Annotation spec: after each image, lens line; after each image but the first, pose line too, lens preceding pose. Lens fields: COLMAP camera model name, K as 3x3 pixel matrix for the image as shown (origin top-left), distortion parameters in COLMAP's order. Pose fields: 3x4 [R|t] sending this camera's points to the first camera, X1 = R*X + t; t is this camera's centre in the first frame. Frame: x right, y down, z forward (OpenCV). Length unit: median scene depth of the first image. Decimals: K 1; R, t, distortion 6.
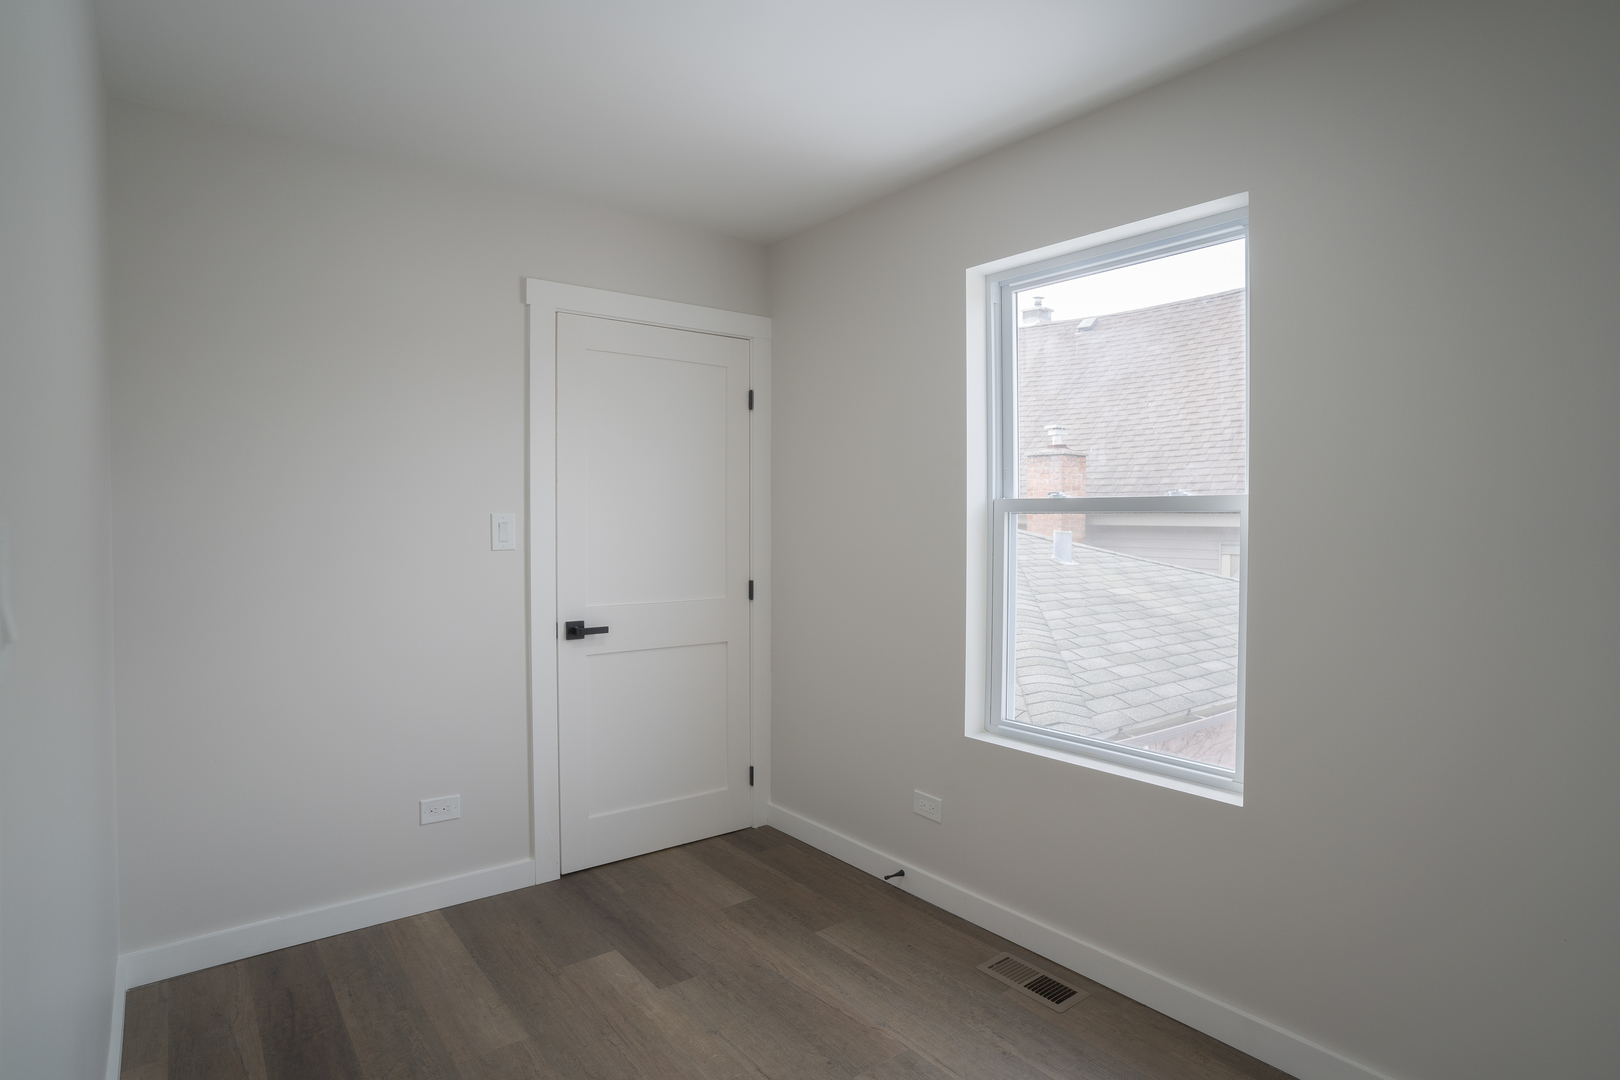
lens RADIAL K [[850.9, 0, 800.4], [0, 850.9, 531.9], [0, 0, 1]] dist [-0.073730, 0.040858]
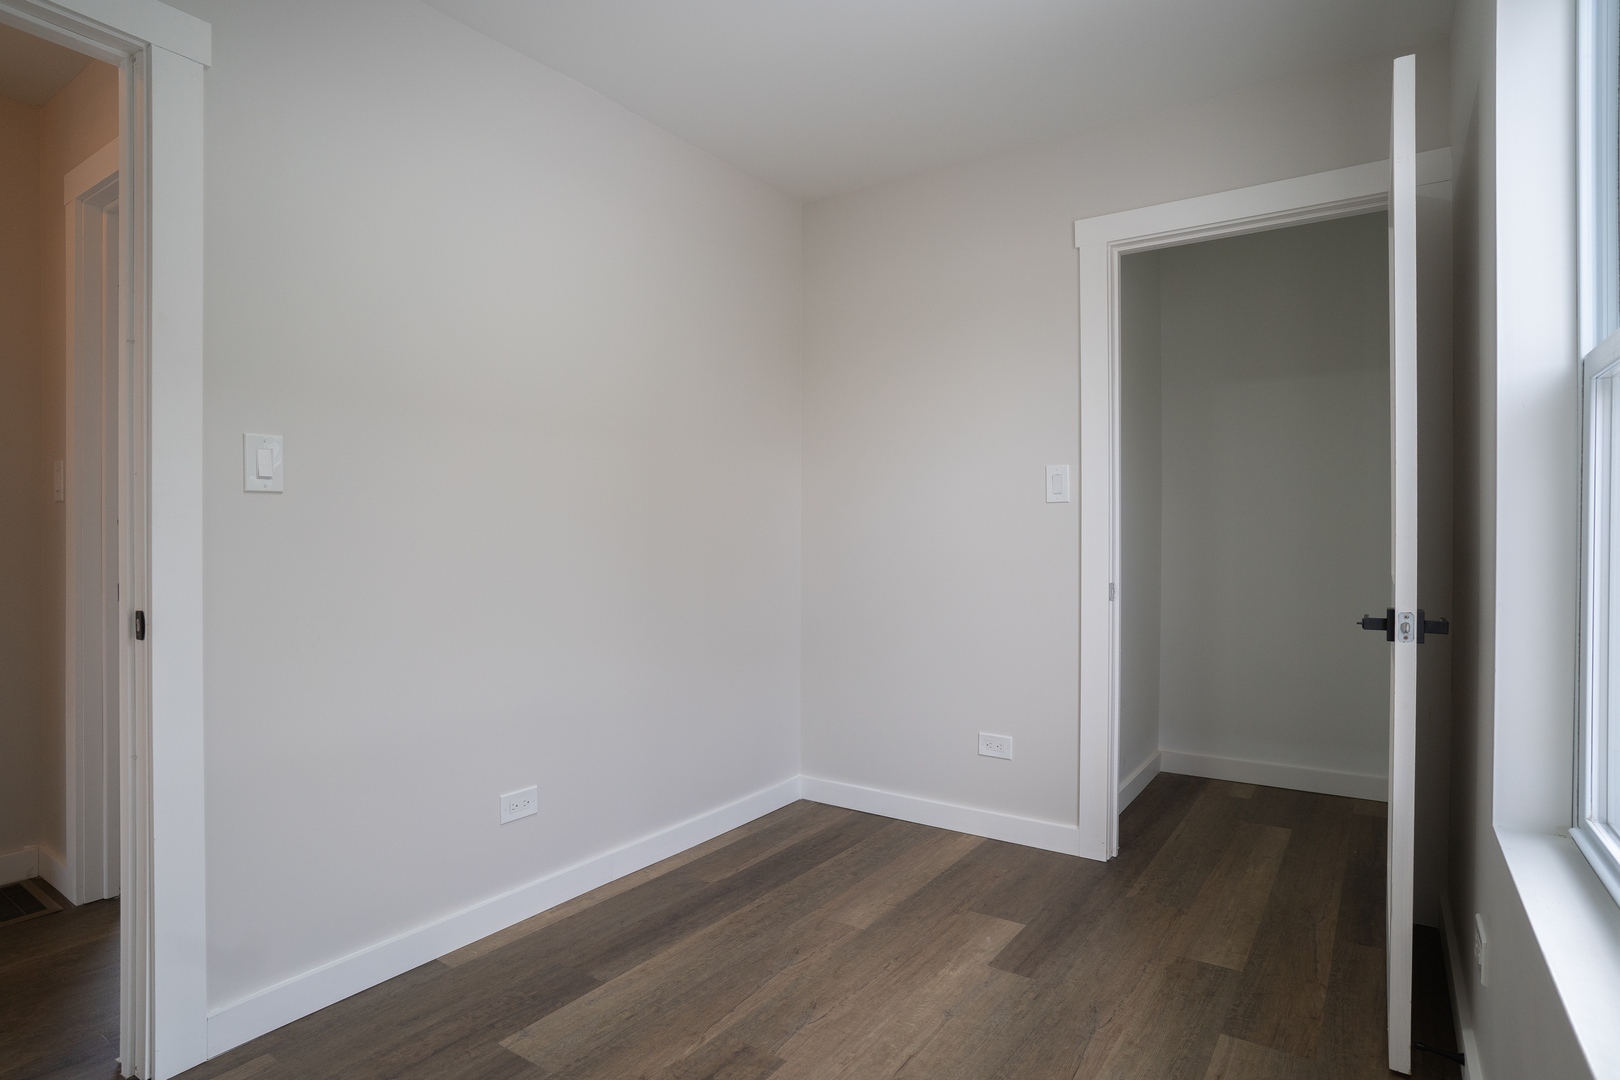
lens RADIAL K [[871.8, 0, 812.0], [0, 871.8, 522.5], [0, 0, 1]] dist [-0.074906, 0.042338]
pose [[0.297084, -0.016595, -0.954707, 0.558997], [-0.013006, 0.999686, -0.021424, 0.074104], [0.954763, 0.018782, 0.296775, 0.443287]]
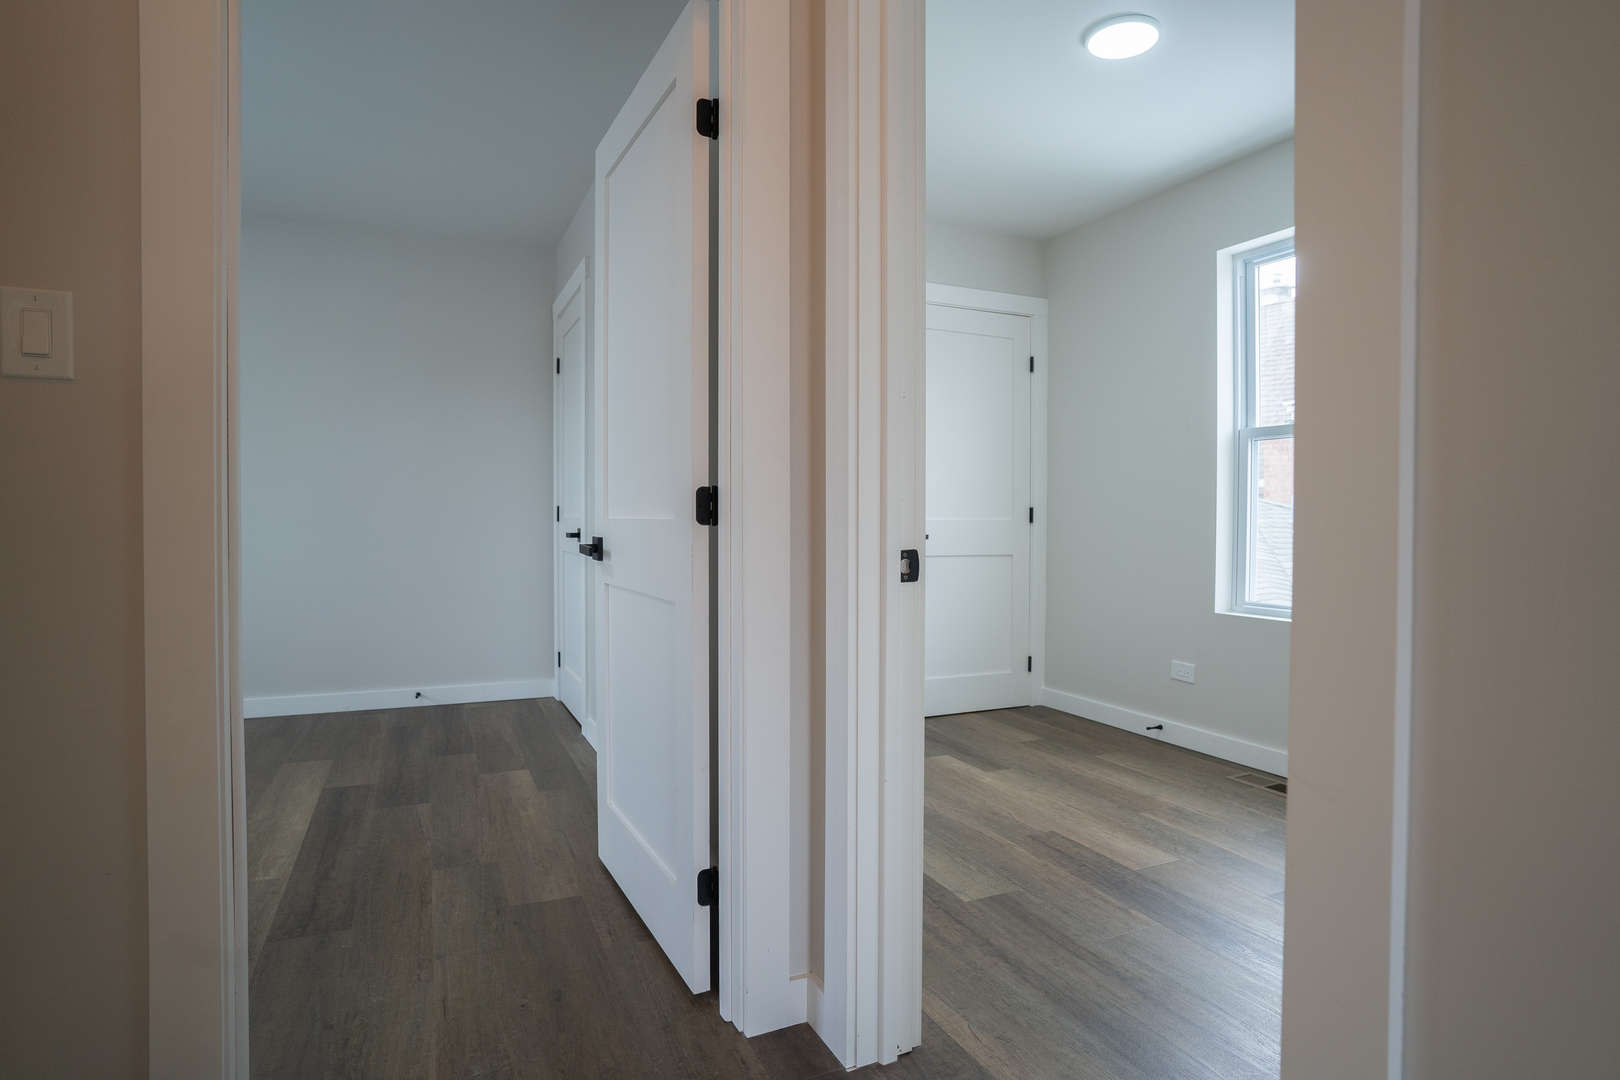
lens RADIAL K [[865.2, 0, 809.1], [0, 865.2, 533.6], [0, 0, 1]] dist [-0.072473, 0.042562]
pose [[0.974070, 0.006667, -0.226148, -0.113391], [-0.006891, 0.999976, -0.000203, 0.123827], [0.226141, 0.001756, 0.974093, -0.399262]]
